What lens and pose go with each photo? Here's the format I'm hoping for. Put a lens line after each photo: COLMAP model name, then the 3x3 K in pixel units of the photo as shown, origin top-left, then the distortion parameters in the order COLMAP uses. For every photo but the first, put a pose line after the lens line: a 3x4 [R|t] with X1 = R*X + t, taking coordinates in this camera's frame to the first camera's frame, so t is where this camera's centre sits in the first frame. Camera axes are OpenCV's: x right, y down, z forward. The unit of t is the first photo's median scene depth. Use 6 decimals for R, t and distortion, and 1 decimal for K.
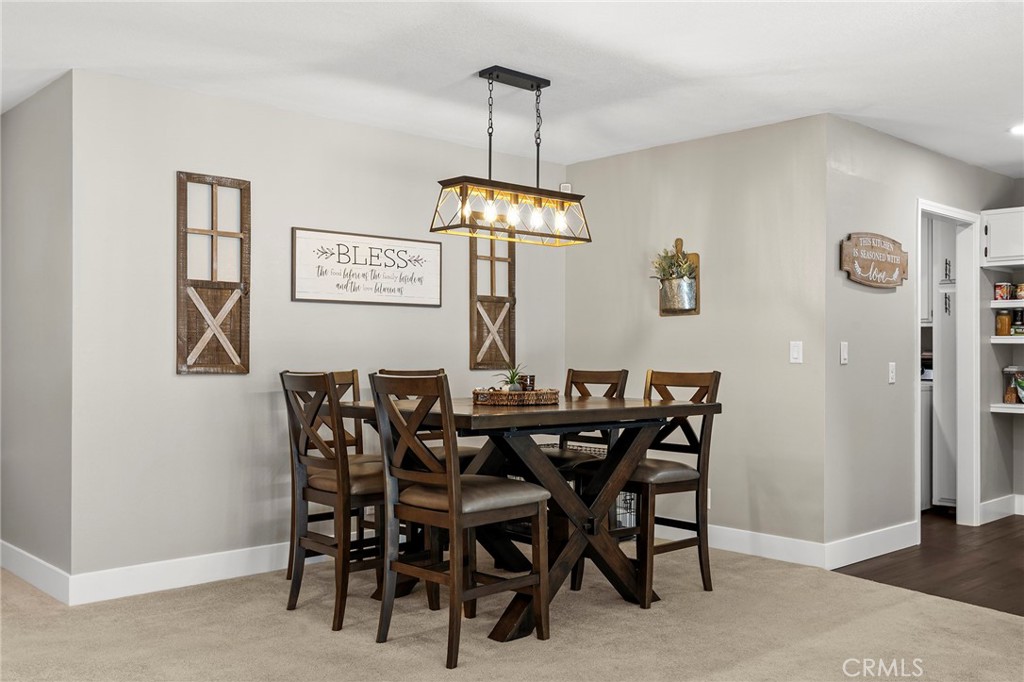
lens RADIAL K [[943.3, 0, 514.1], [0, 943.3, 343.2], [0, 0, 1]] dist [-0.006036, 0.000000]
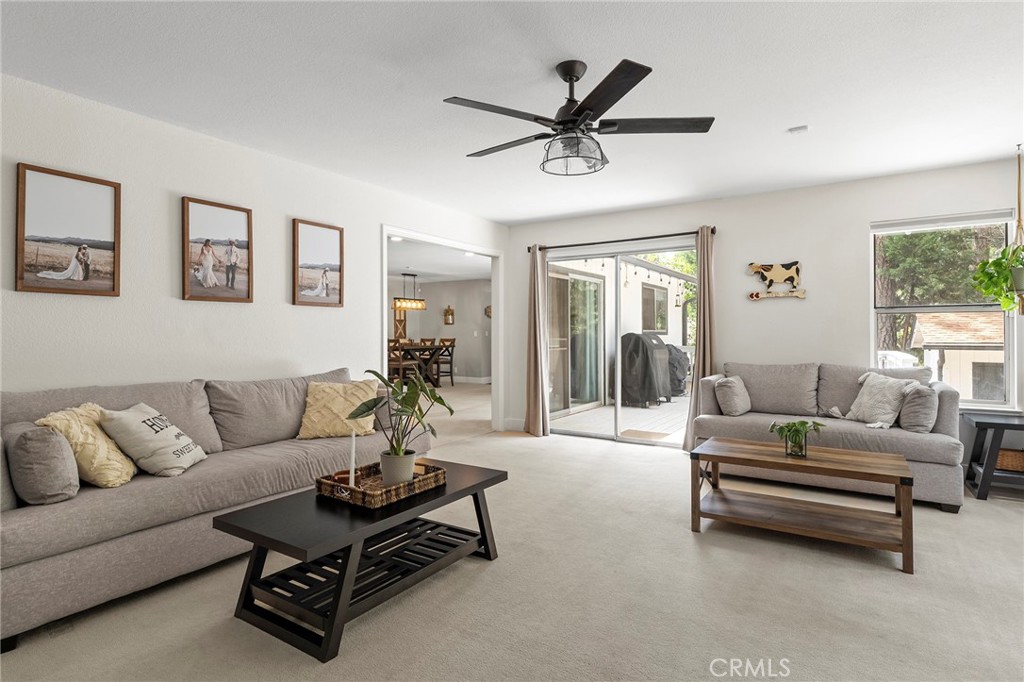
lens RADIAL K [[536.5, 0, 516.7], [0, 536.5, 337.1], [0, 0, 1]] dist [0.002478, 0.000603]
pose [[0.970058, -0.007434, 0.242758, -0.118684], [0.004021, 0.999886, 0.014552, -0.011115], [-0.242839, -0.013140, 0.969978, -1.536100]]
